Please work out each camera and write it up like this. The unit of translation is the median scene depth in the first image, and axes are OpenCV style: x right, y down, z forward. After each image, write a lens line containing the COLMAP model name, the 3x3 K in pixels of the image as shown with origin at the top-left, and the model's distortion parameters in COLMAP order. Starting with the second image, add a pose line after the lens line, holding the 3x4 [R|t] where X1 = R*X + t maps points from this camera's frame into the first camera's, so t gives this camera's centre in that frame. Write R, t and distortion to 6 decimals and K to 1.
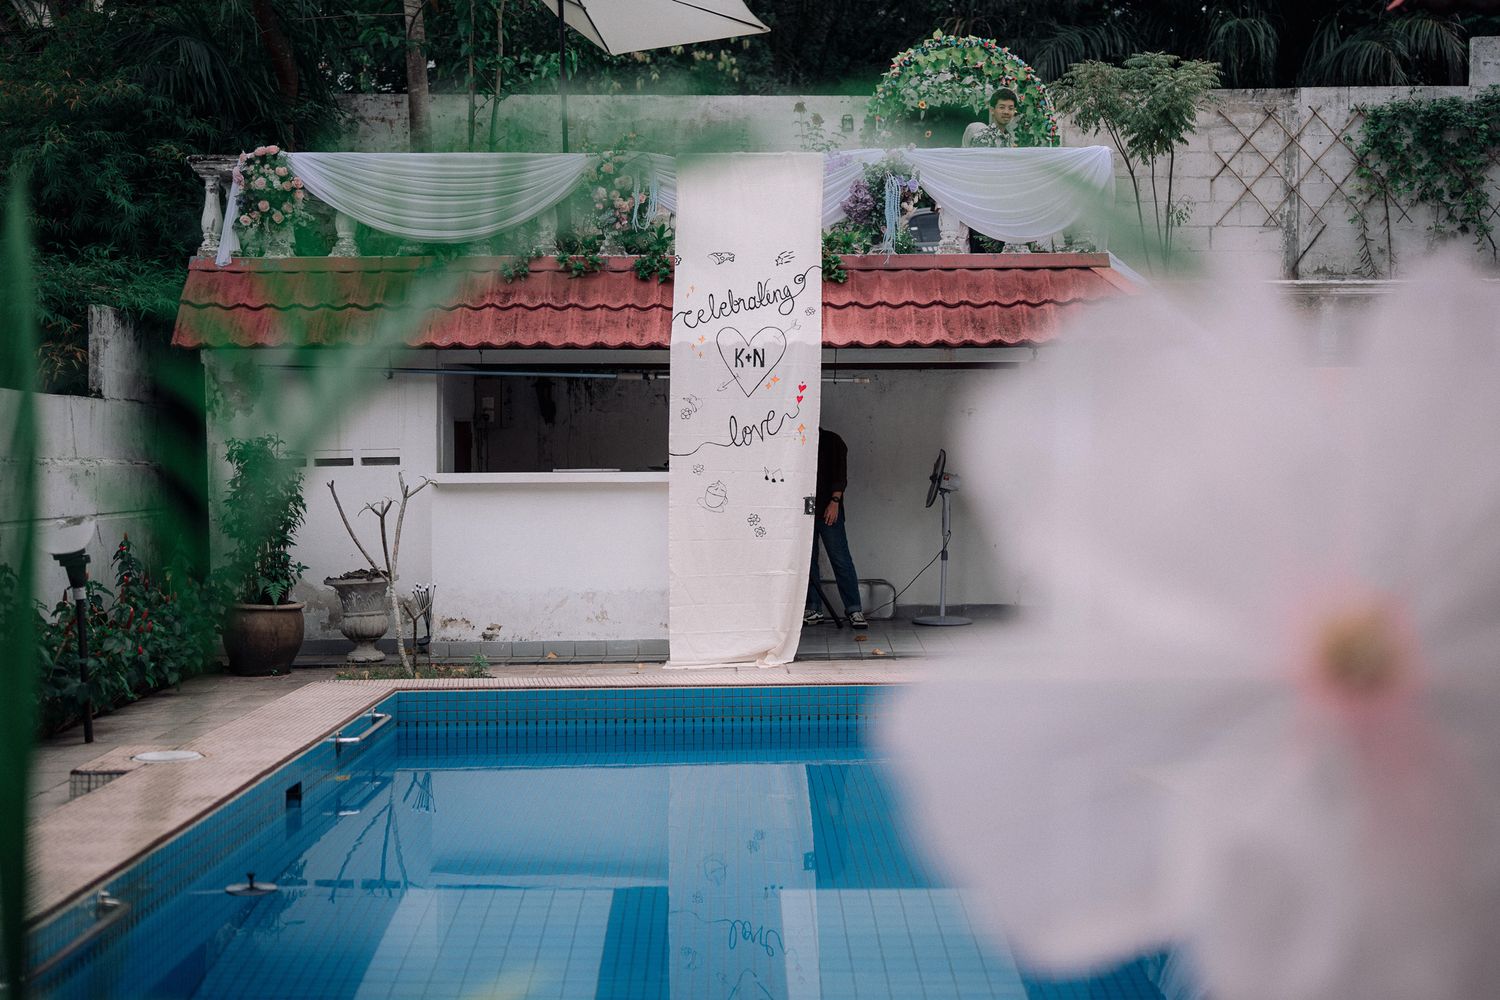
lens RADIAL K [[2058.0, 0, 751.3], [0, 2058.0, 483.1], [0, 0, 1]] dist [-0.010062, 0.089444]
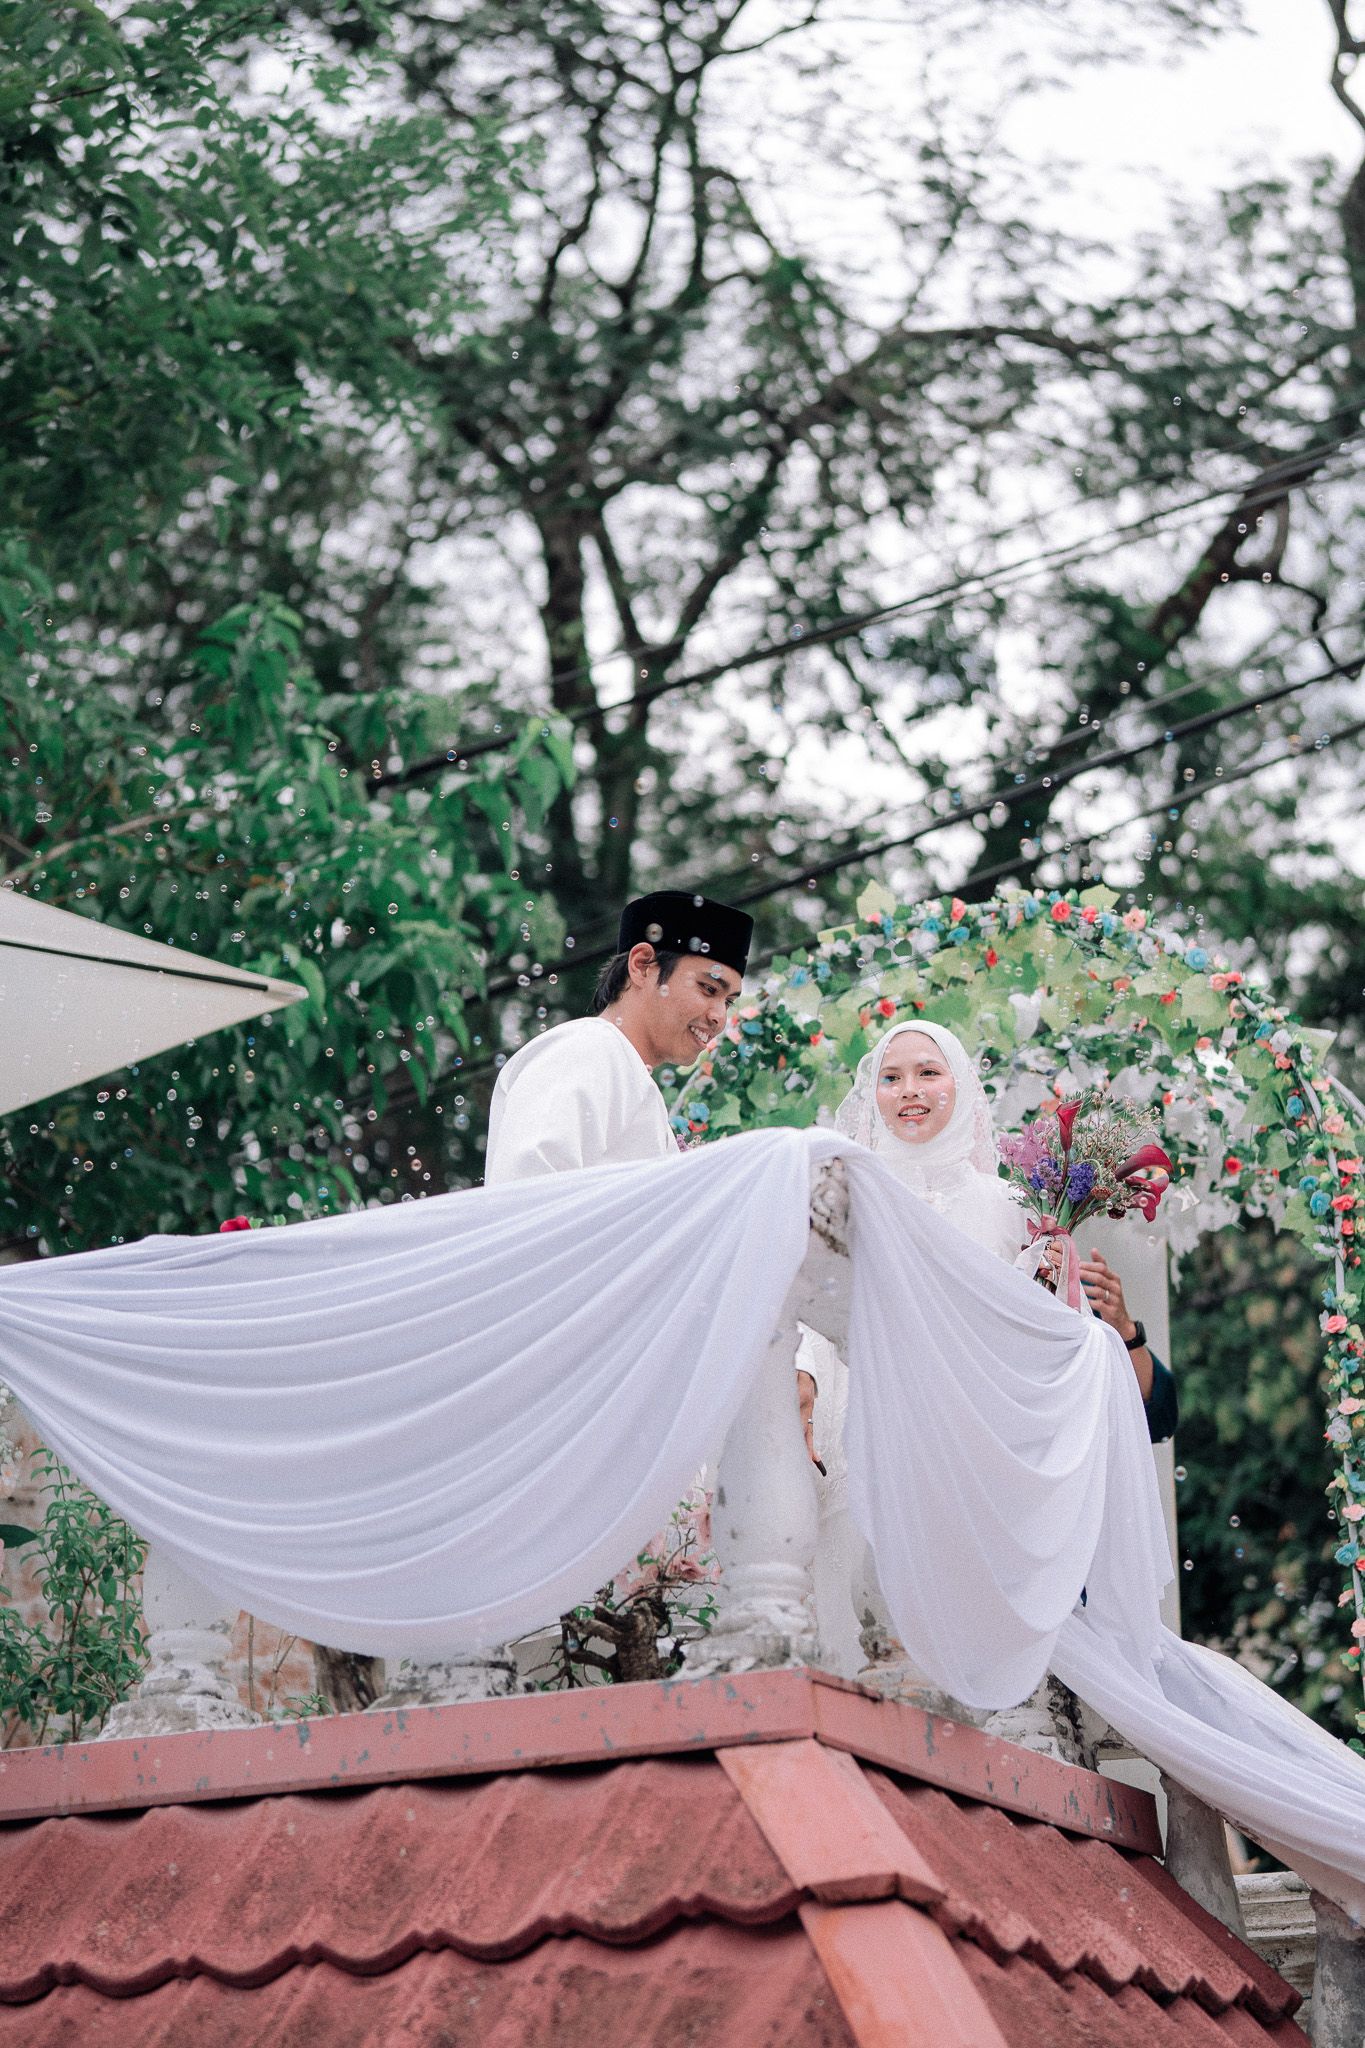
lens RADIAL K [[4226.2, 0, 682.5], [0, 4226.2, 1024.0], [0, 0, 1]] dist [-0.039199, 0.271485]
pose [[0.884940, -0.151154, -0.440493, 0.309059], [-0.004360, 0.943131, -0.332392, -0.035778], [0.465685, 0.296067, 0.833955, 0.596772]]
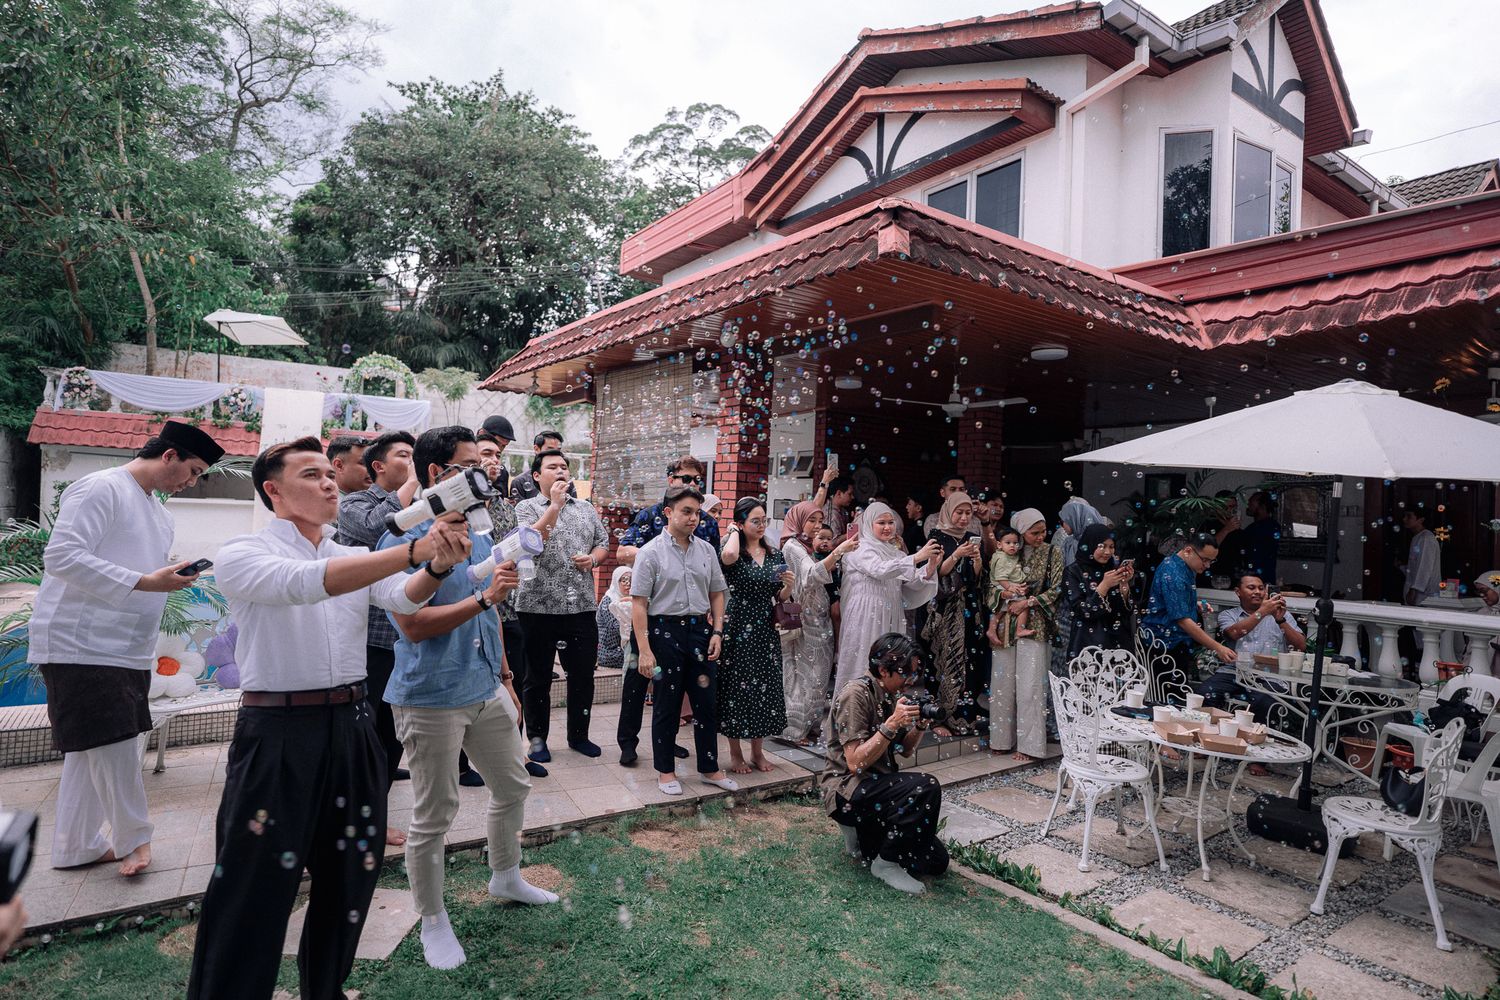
lens RADIAL K [[807.3, 0, 747.5], [0, 807.3, 495.6], [0, 0, 1]] dist [0.000953, 0.001253]
pose [[0.880501, 0.046578, 0.471751, 0.027311], [-0.033883, 0.998800, -0.035375, 0.003606], [-0.472832, 0.015163, 0.881022, -0.255429]]
